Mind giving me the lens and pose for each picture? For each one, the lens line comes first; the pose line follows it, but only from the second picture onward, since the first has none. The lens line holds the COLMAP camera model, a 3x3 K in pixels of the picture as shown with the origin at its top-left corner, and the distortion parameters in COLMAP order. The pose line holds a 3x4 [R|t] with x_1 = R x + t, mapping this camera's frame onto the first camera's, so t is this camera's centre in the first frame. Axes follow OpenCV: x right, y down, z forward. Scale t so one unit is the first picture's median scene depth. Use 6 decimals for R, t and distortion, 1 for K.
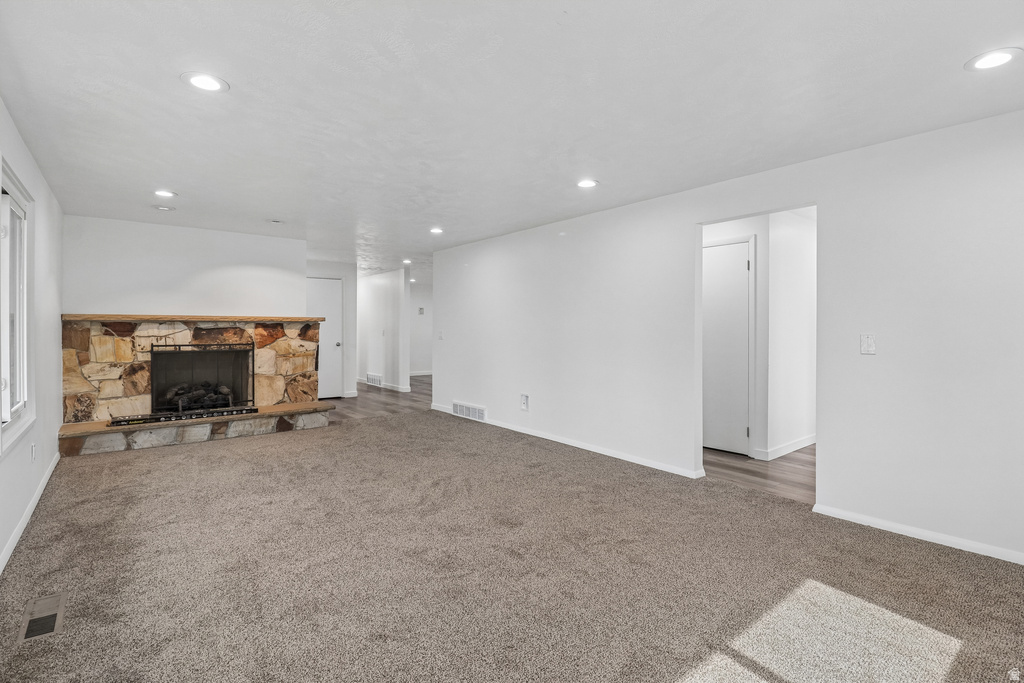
lens RADIAL K [[475.5, 0, 519.7], [0, 475.5, 333.6], [0, 0, 1]] dist [0.011978, -0.012258]
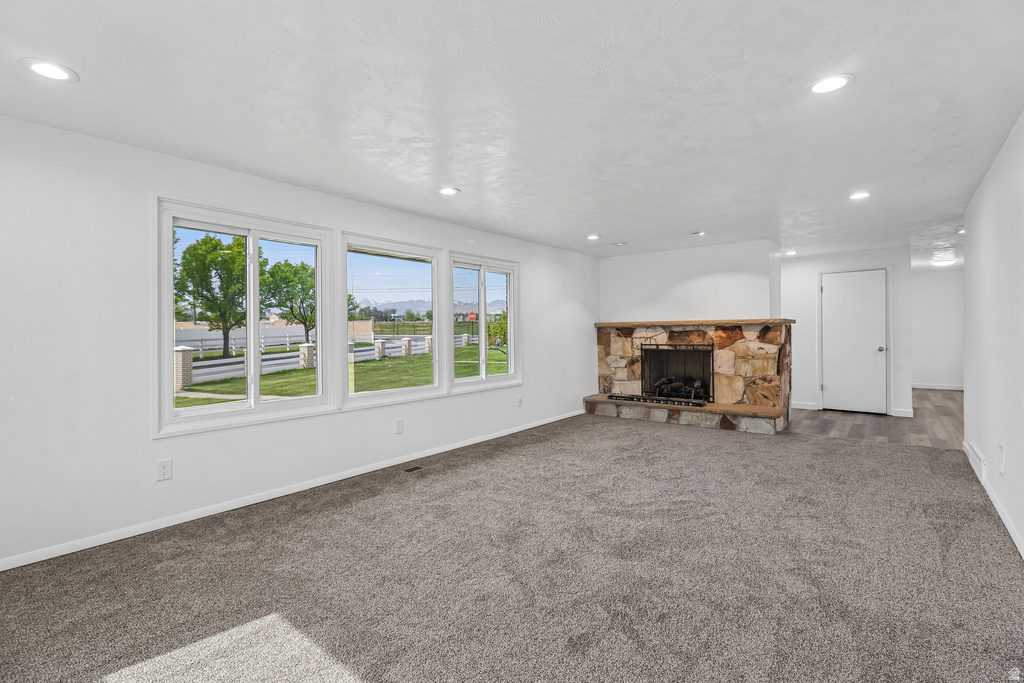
lens RADIAL K [[475.5, 0, 519.9], [0, 475.5, 339.4], [0, 0, 1]] dist [0.011978, -0.012258]
pose [[0.232871, 0.008322, -0.972472, 0.430497], [-0.001880, 0.999965, 0.008108, 0.000386], [0.972506, -0.000060, 0.232879, 0.337330]]
